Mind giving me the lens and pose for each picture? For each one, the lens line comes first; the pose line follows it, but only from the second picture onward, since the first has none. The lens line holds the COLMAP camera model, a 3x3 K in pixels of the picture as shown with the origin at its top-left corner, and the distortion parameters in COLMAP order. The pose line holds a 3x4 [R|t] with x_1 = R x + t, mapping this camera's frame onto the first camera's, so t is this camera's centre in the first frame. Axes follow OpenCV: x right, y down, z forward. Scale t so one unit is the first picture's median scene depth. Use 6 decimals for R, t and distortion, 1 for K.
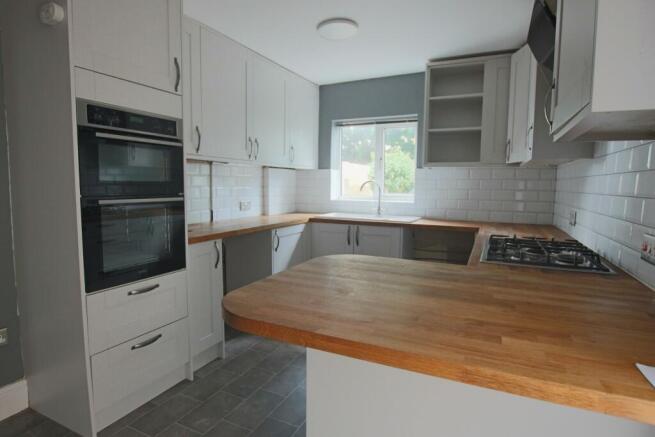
lens RADIAL K [[372.2, 0, 326.8], [0, 372.2, 212.1], [0, 0, 1]] dist [-0.000991, 0.000150]
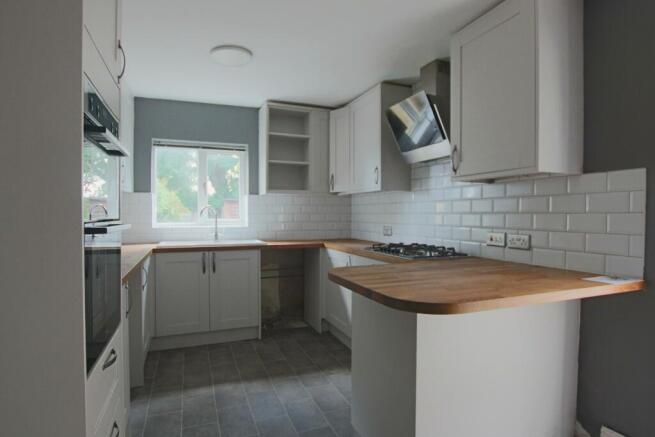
lens RADIAL K [[361.8, 0, 327.5], [0, 361.8, 218.5], [0, 0, 1]] dist [-0.001046, 0.000004]
pose [[0.693214, -0.025130, 0.720293, -0.378560], [0.058828, 0.998030, -0.021796, -0.012503], [-0.718327, 0.057483, 0.693327, 0.122283]]
